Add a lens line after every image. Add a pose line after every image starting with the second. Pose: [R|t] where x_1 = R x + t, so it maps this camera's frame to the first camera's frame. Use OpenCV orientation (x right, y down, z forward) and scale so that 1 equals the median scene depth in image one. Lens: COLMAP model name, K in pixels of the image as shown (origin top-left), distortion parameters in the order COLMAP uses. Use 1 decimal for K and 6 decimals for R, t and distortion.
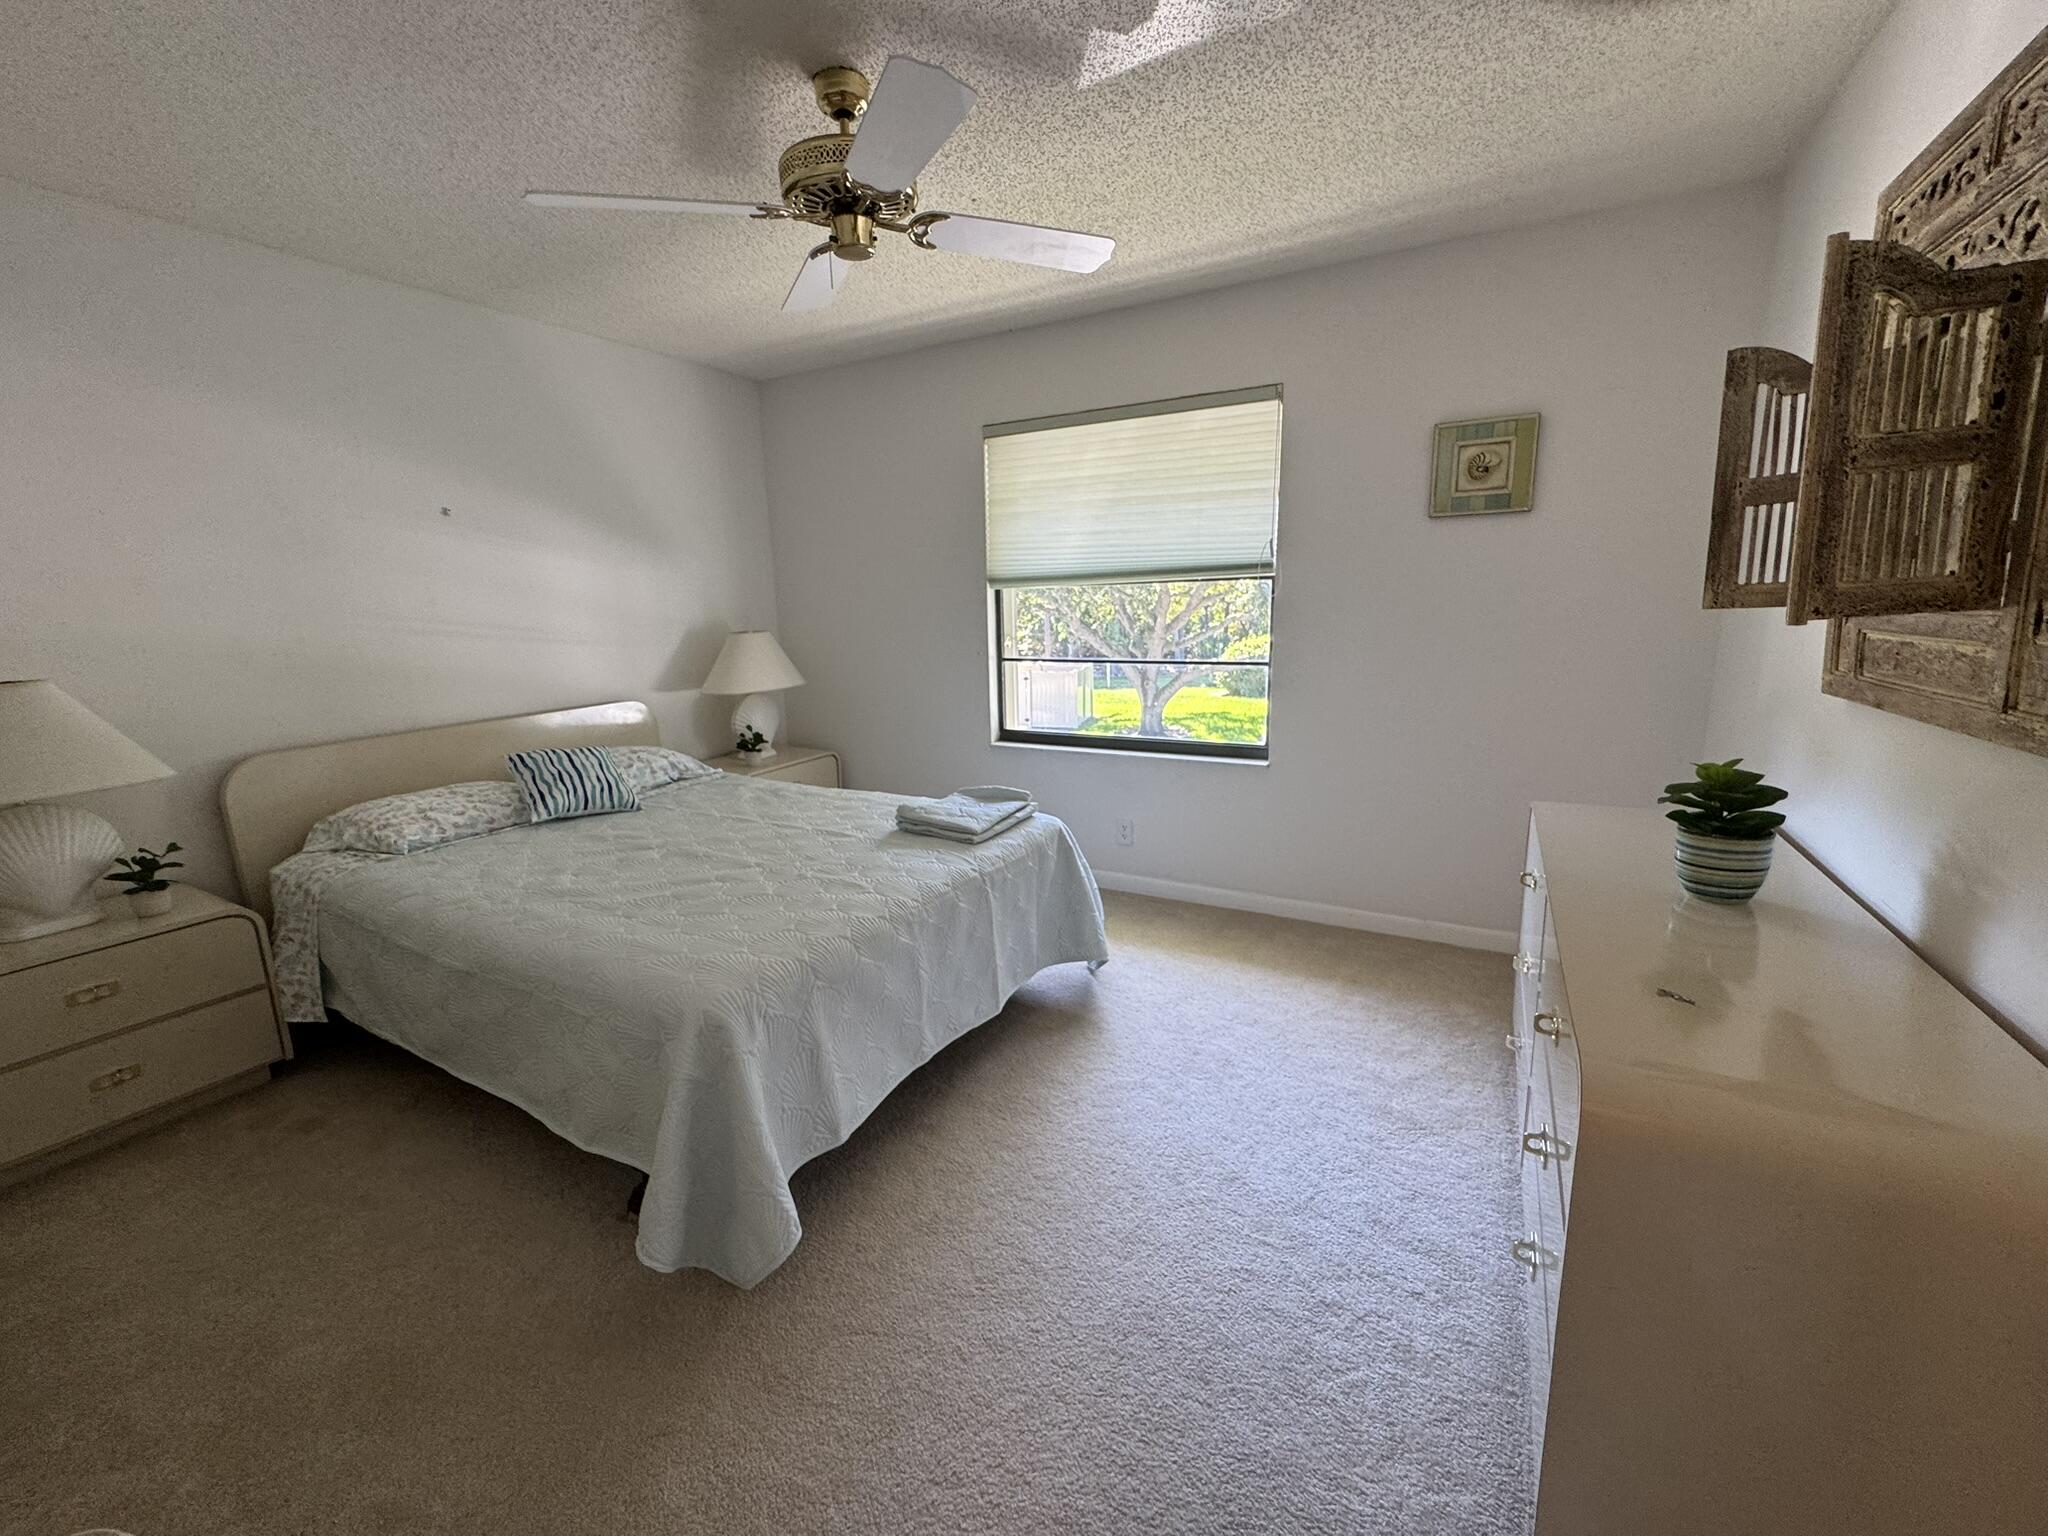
lens RADIAL K [[823.9, 0, 1024.7], [0, 823.9, 768.1], [0, 0, 1]] dist [-0.002761, -0.000235]
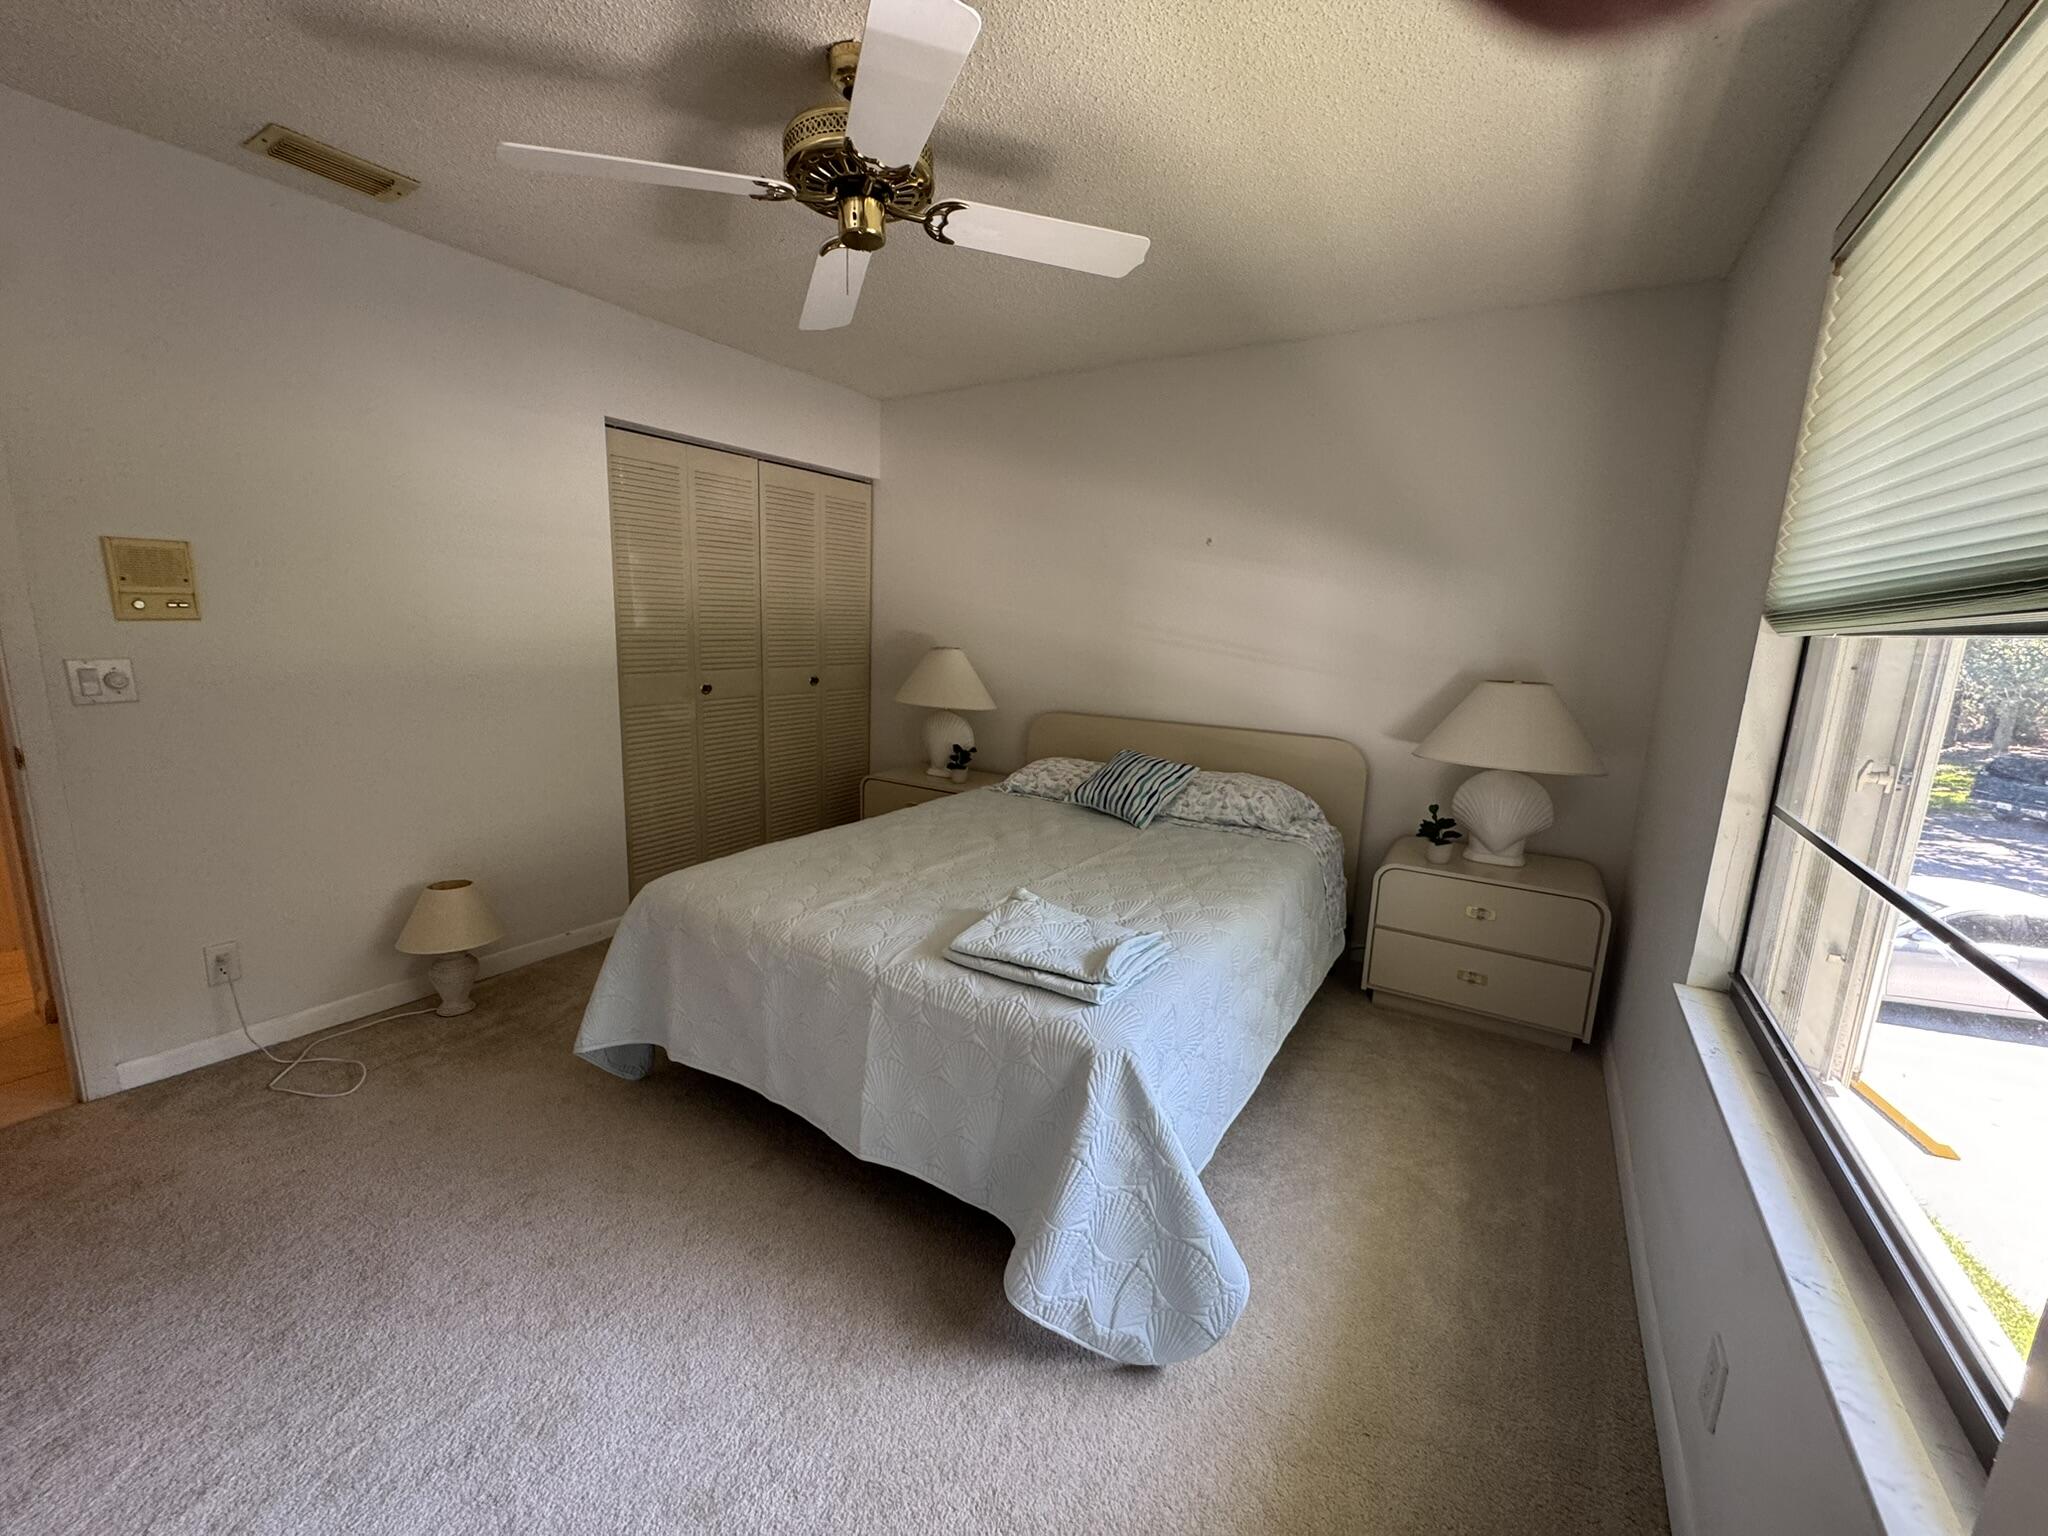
lens RADIAL K [[823.9, 0, 1026.4], [0, 823.9, 765.6], [0, 0, 1]] dist [-0.002761, -0.000235]
pose [[-0.030202, 0.210895, -0.977042, 0.455334], [-0.240198, 0.947313, 0.211903, -0.180655], [0.970254, 0.241084, 0.022046, 0.733096]]
